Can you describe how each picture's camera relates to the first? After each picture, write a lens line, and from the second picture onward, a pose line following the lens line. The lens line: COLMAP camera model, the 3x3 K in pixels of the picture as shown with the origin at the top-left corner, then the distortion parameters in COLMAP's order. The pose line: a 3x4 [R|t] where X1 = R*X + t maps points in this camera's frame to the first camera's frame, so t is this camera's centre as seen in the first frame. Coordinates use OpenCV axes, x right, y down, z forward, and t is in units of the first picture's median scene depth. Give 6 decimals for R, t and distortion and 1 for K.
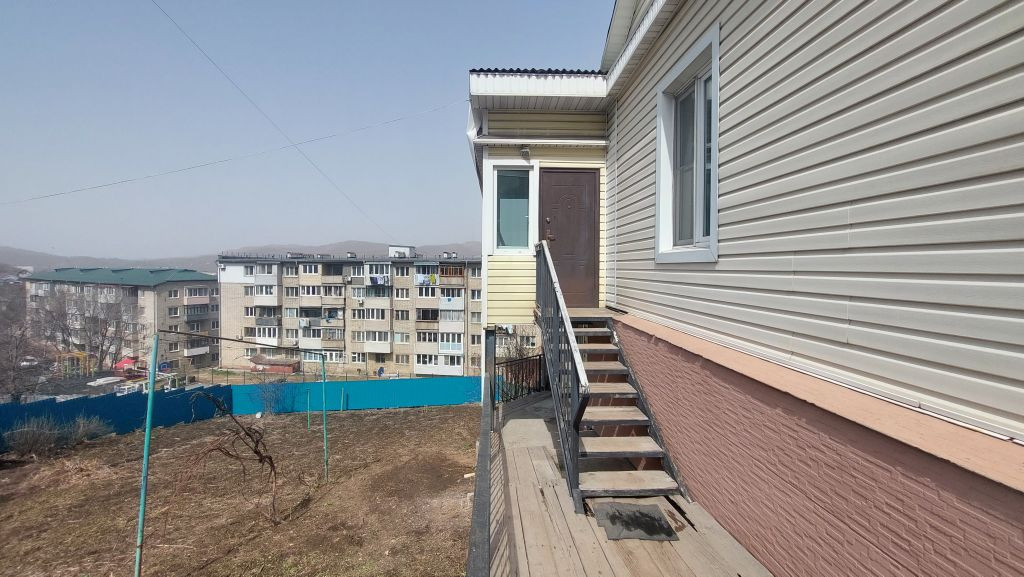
lens RADIAL K [[407.2, 0, 509.8], [0, 407.2, 273.7], [0, 0, 1]] dist [-0.013984, 0.000594]
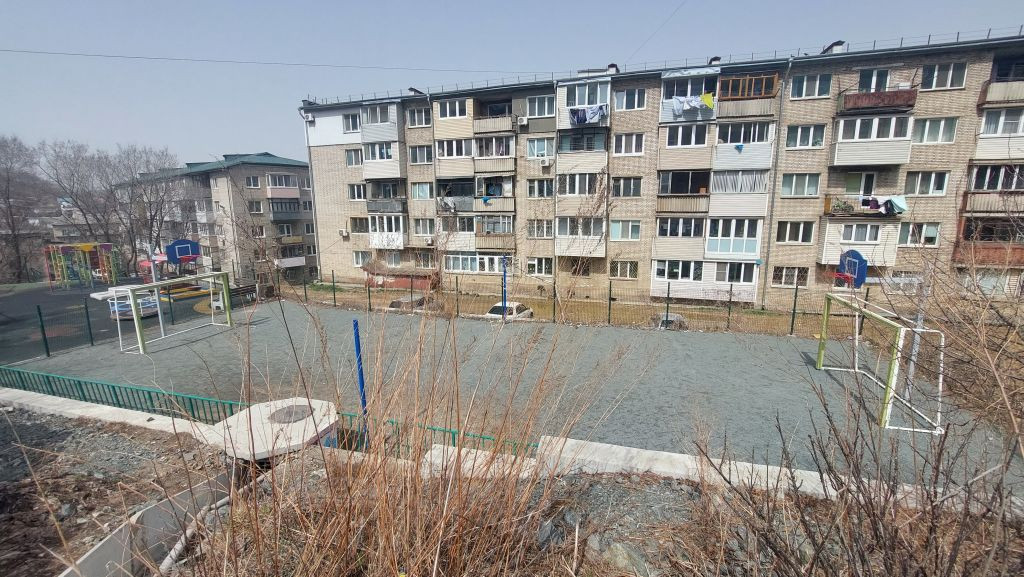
lens RADIAL K [[407.2, 0, 509.5], [0, 407.2, 275.4], [0, 0, 1]] dist [-0.013984, 0.000594]
pose [[0.984409, 0.019908, -0.174763, -0.325778], [0.008774, 0.986780, 0.161831, 0.131337], [0.175674, -0.160841, 0.971220, 0.452226]]
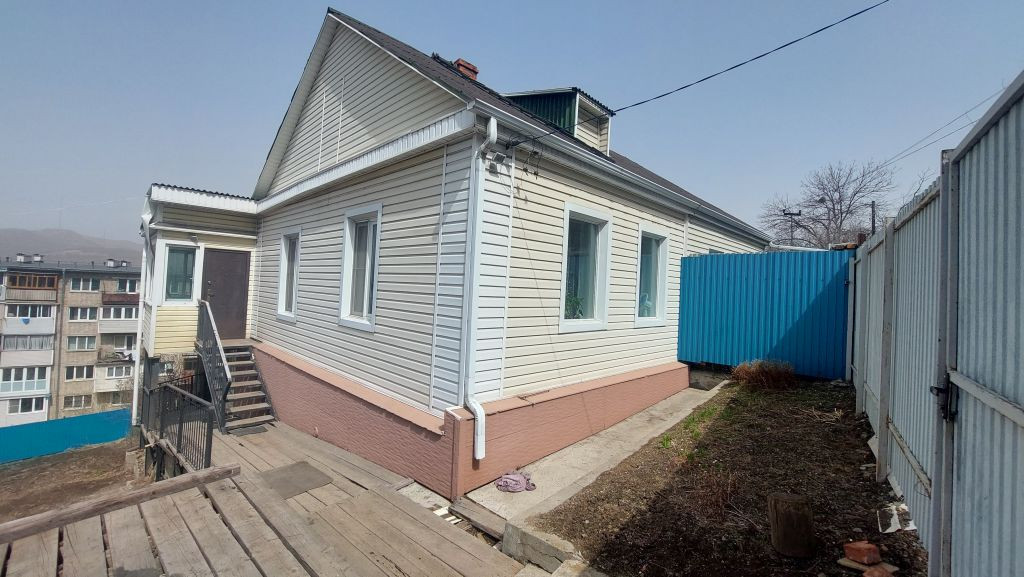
lens RADIAL K [[407.2, 0, 509.5], [0, 407.2, 280.0], [0, 0, 1]] dist [-0.013984, 0.000594]
pose [[0.725595, 0.045906, 0.686589, -0.015450], [-0.034392, 0.998945, -0.030444, -0.015916], [-0.687262, -0.001523, 0.726408, -0.102892]]
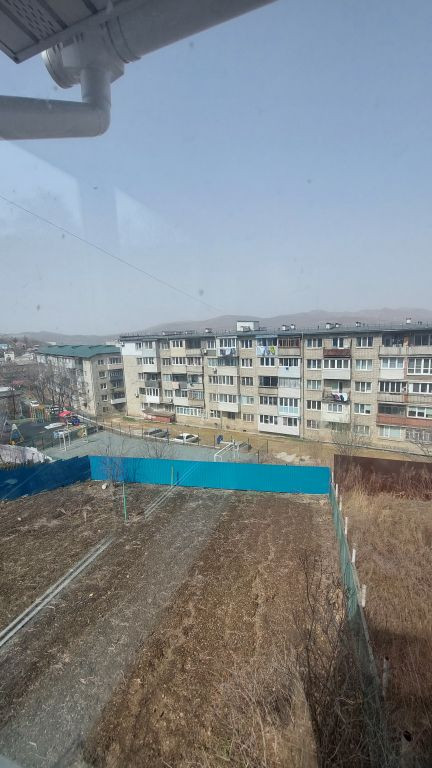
lens RADIAL K [[308.4, 0, 225.8], [0, 308.4, 385.7], [0, 0, 1]] dist [-0.026259, 0.000038]
pose [[0.929948, 0.020886, -0.367096, 0.005723], [0.036618, 0.988161, 0.148986, -0.021205], [0.365862, -0.151992, 0.918174, 0.156882]]
